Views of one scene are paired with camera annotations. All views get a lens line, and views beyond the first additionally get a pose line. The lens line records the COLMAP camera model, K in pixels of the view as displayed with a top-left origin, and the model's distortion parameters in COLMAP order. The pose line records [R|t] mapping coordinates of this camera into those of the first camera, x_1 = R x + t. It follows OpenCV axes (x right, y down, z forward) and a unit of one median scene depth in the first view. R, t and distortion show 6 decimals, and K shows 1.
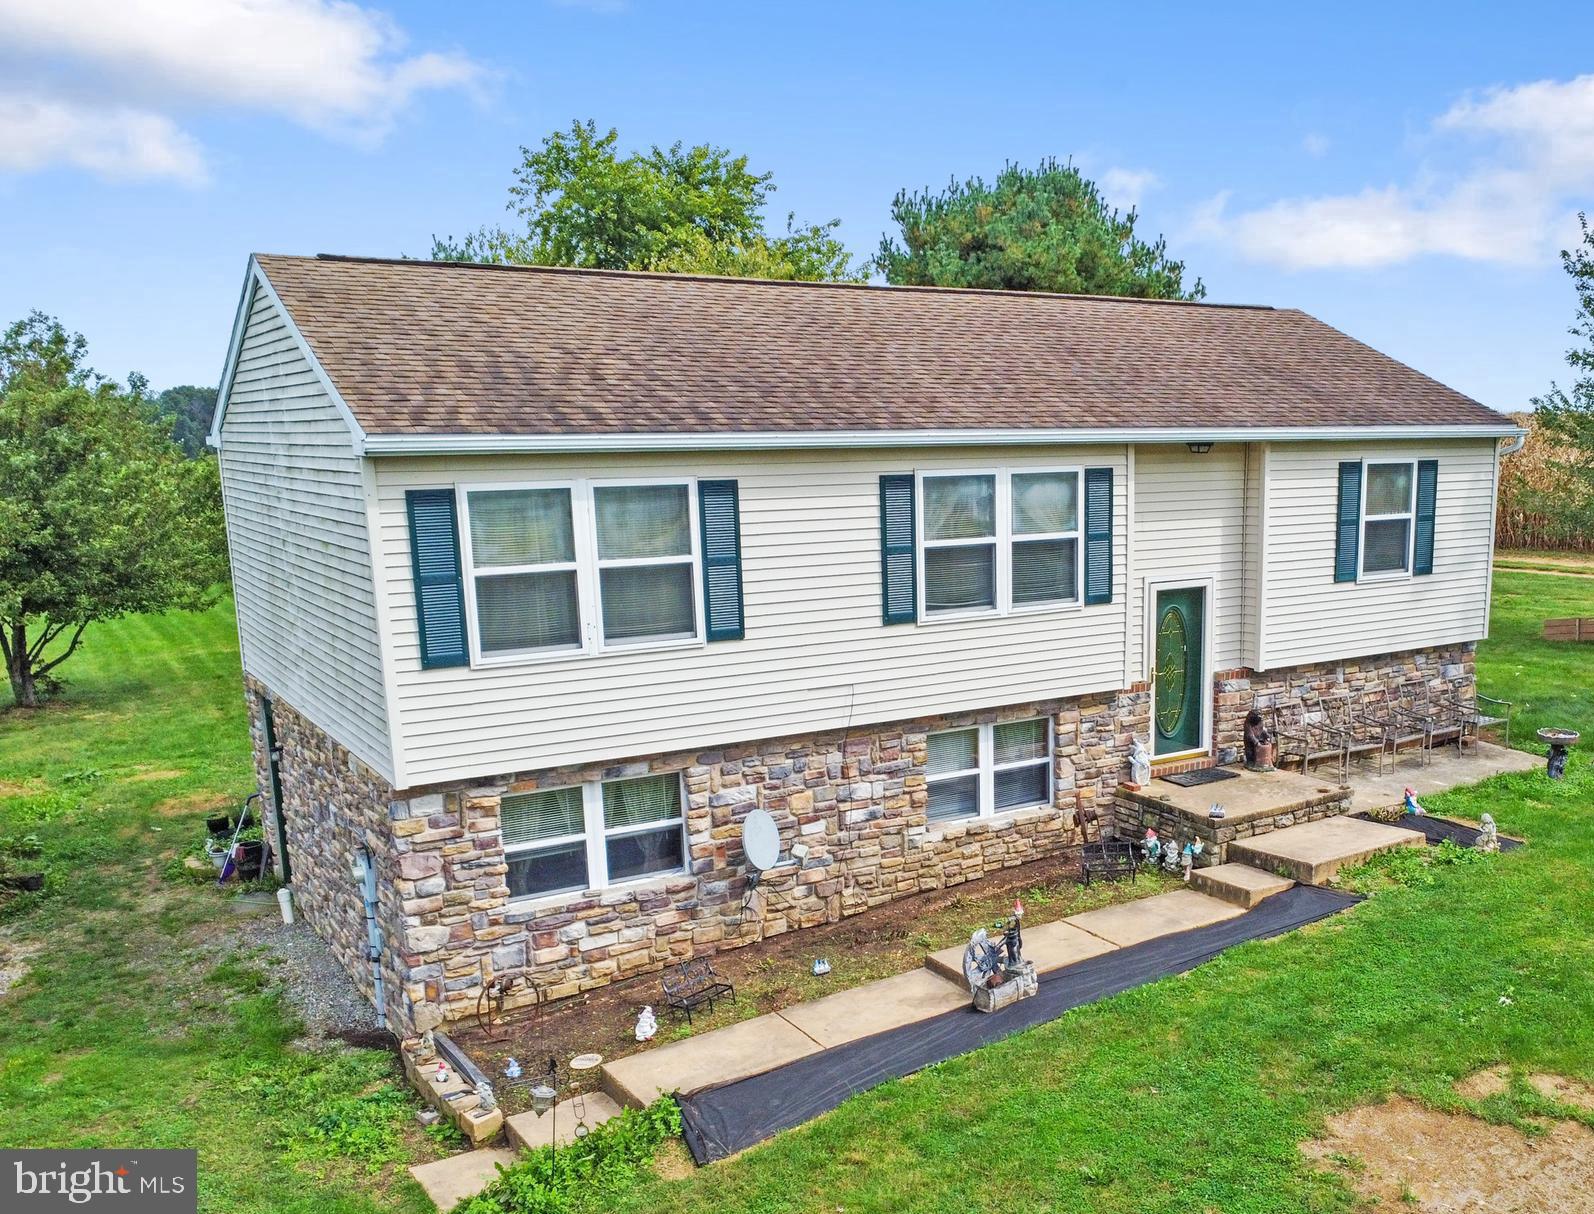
lens RADIAL K [[1485.7, 0, 1011.2], [0, 1485.7, 748.0], [0, 0, 1]] dist [-0.006353, -0.002151]
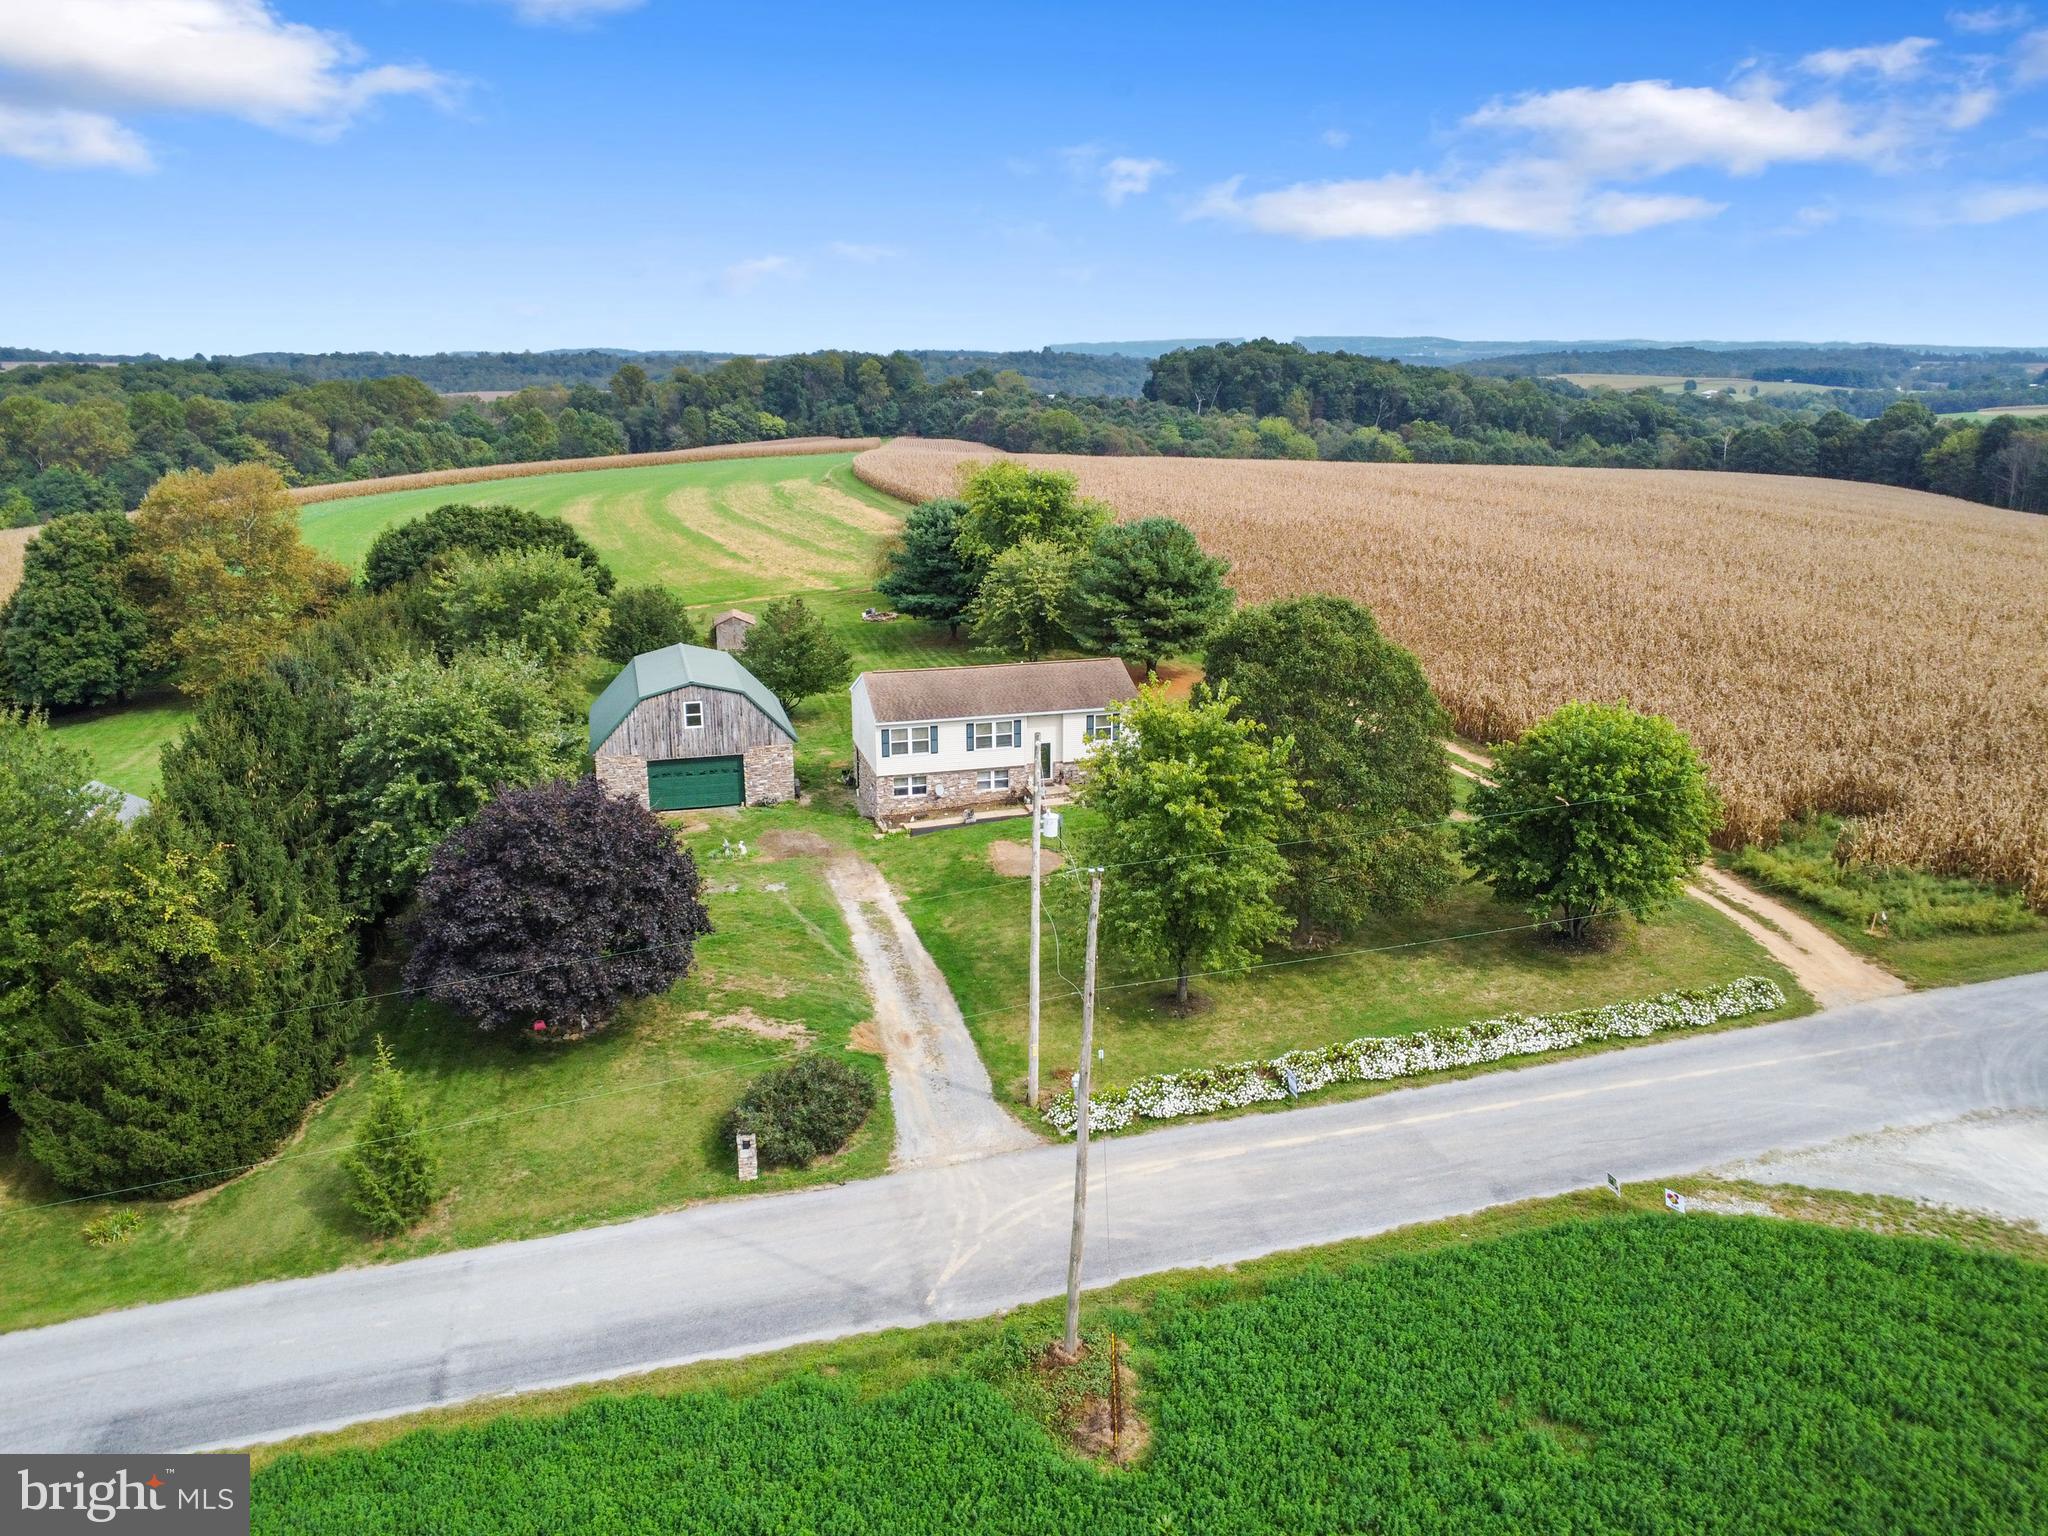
lens RADIAL K [[1475.6, 0, 1024.0], [0, 1475.6, 768.0], [0, 0, 1]] dist [-0.022586, -0.005410]
pose [[0.941504, 0.098356, -0.322331, 1.668499], [-0.077872, 0.994072, 0.075872, -0.406352], [0.327882, -0.046333, 0.943582, -3.584627]]
